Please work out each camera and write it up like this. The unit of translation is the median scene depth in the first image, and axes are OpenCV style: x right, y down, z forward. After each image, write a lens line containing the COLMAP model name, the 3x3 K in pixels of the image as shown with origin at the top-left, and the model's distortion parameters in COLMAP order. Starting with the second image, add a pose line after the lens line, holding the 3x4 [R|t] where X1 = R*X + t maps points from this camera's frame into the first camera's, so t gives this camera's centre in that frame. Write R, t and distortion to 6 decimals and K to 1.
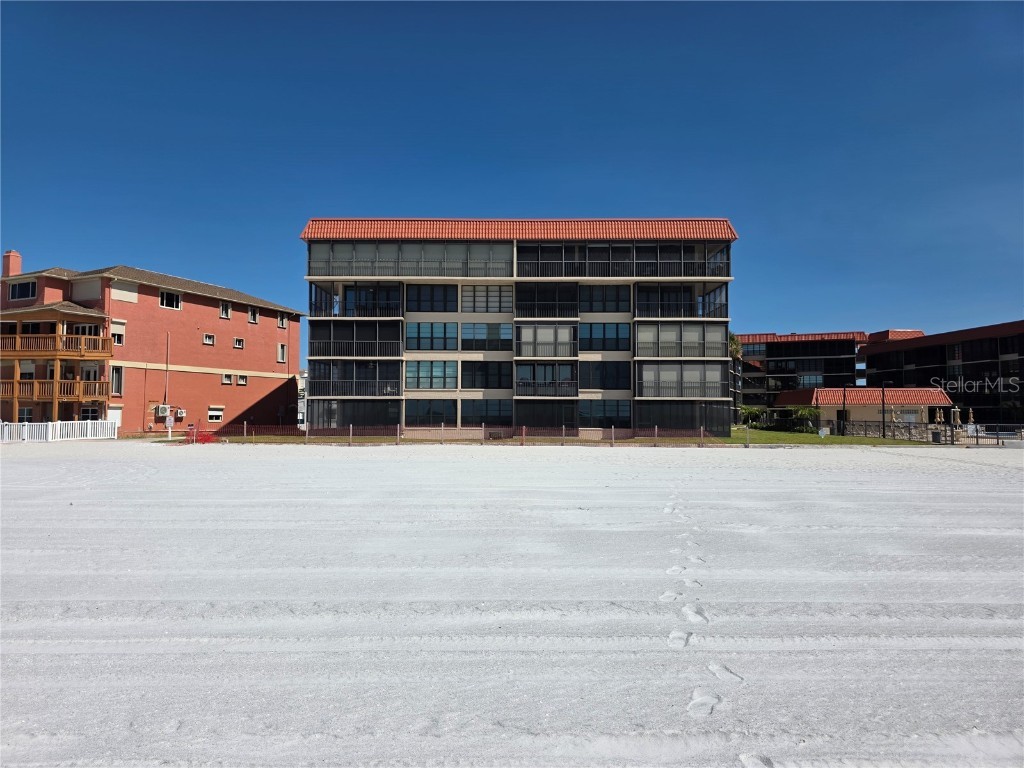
lens RADIAL K [[678.6, 0, 512.0], [0, 678.6, 384.0], [0, 0, 1]] dist [-0.000746, -0.001861]
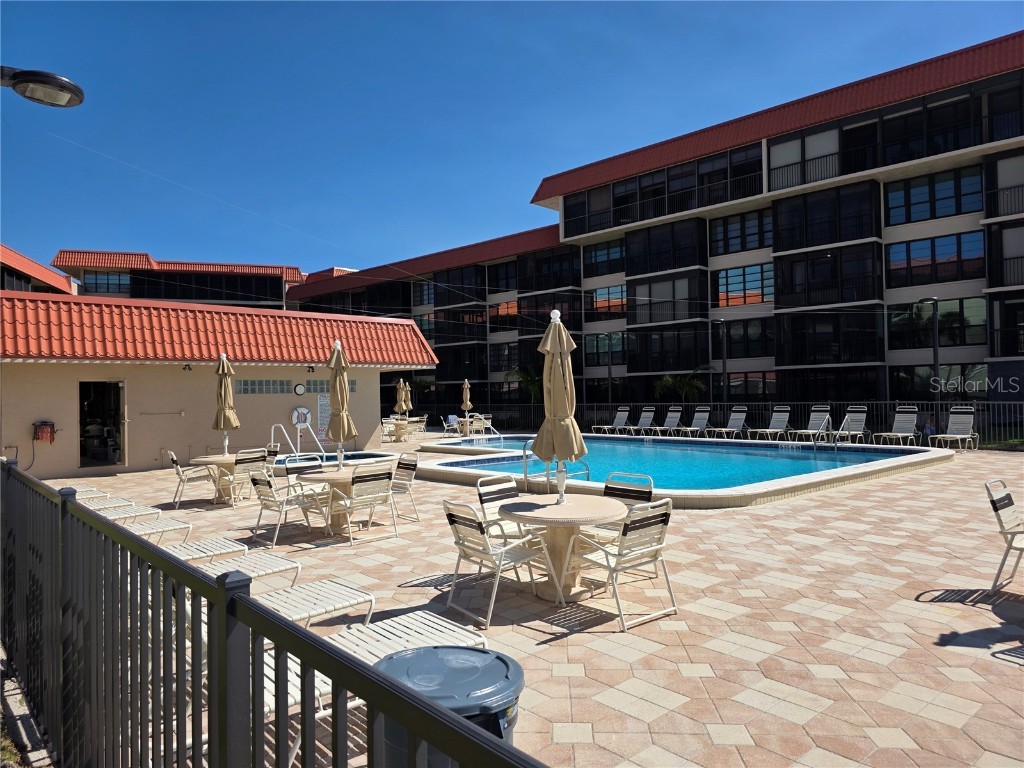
lens RADIAL K [[678.6, 0, 512.0], [0, 678.6, 384.0], [0, 0, 1]] dist [-0.000746, -0.001861]
pose [[0.744465, -0.003730, 0.667651, 0.379112], [-0.009975, 0.999811, 0.016709, 0.029571], [-0.667586, -0.019099, 0.744287, 0.610530]]
